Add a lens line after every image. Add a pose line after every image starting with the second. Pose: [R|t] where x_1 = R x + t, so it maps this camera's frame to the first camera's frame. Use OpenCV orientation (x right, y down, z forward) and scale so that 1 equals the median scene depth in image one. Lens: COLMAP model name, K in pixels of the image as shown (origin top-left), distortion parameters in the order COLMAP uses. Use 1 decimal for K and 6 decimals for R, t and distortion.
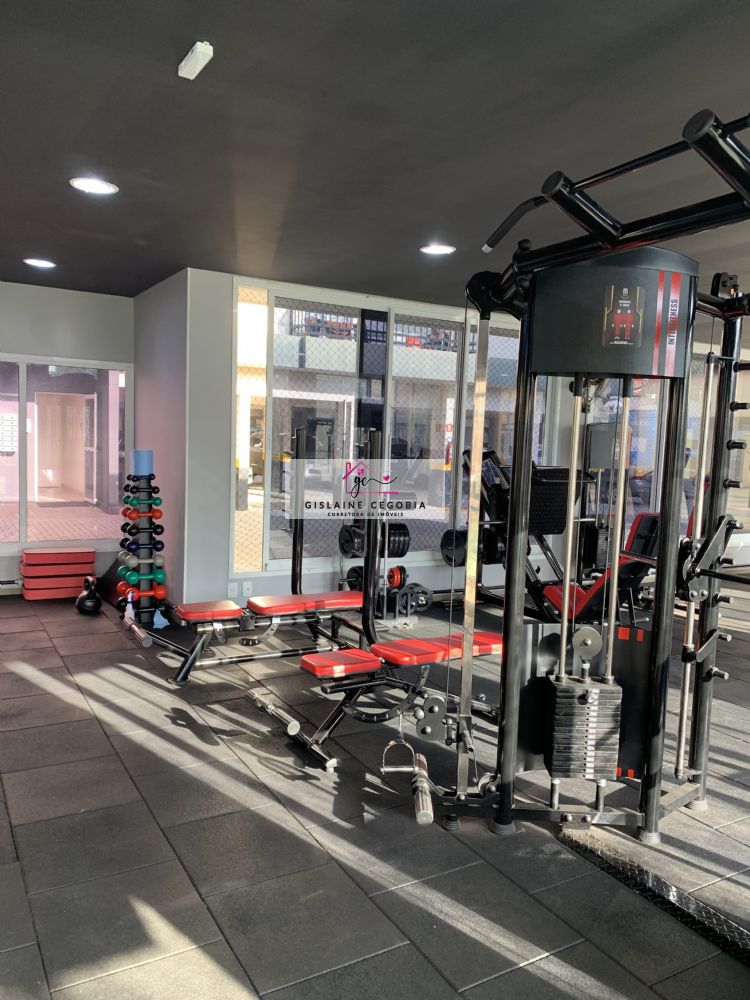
lens RADIAL K [[768.5, 0, 366.3], [0, 768.5, 501.2], [0, 0, 1]] dist [0.064477, -0.097997]
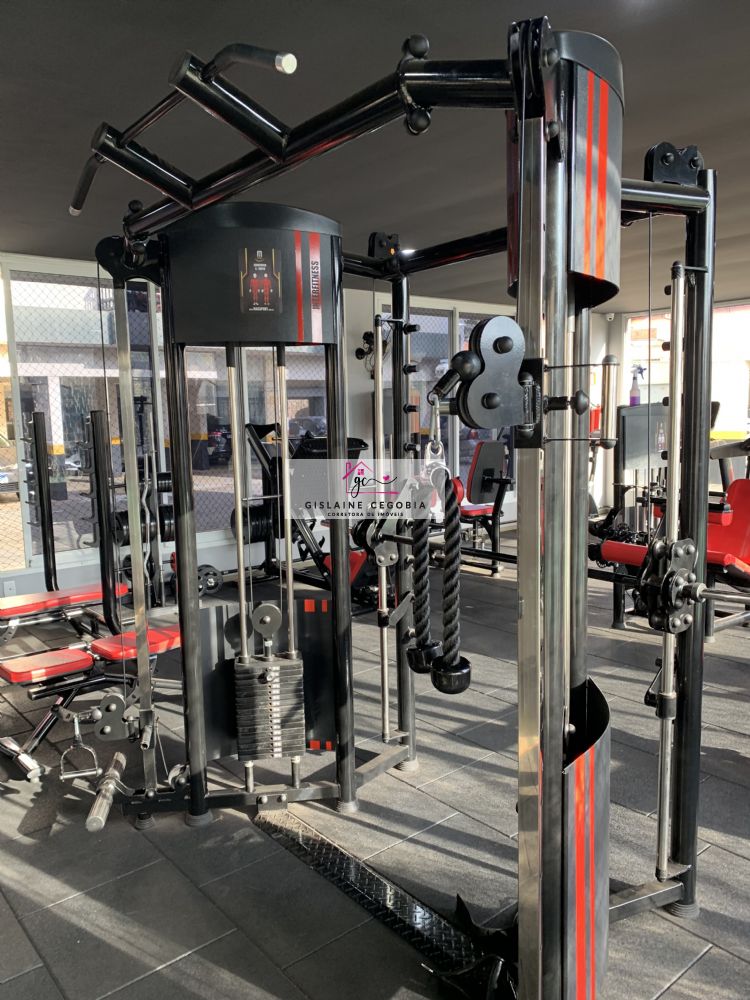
lens RADIAL K [[768.5, 0, 366.3], [0, 768.5, 501.2], [0, 0, 1]] dist [0.064477, -0.097997]
pose [[0.986136, -0.080655, 0.145018, 0.277082], [0.075288, 0.996271, 0.042133, 0.002160], [-0.147876, -0.030631, 0.988531, 0.026610]]
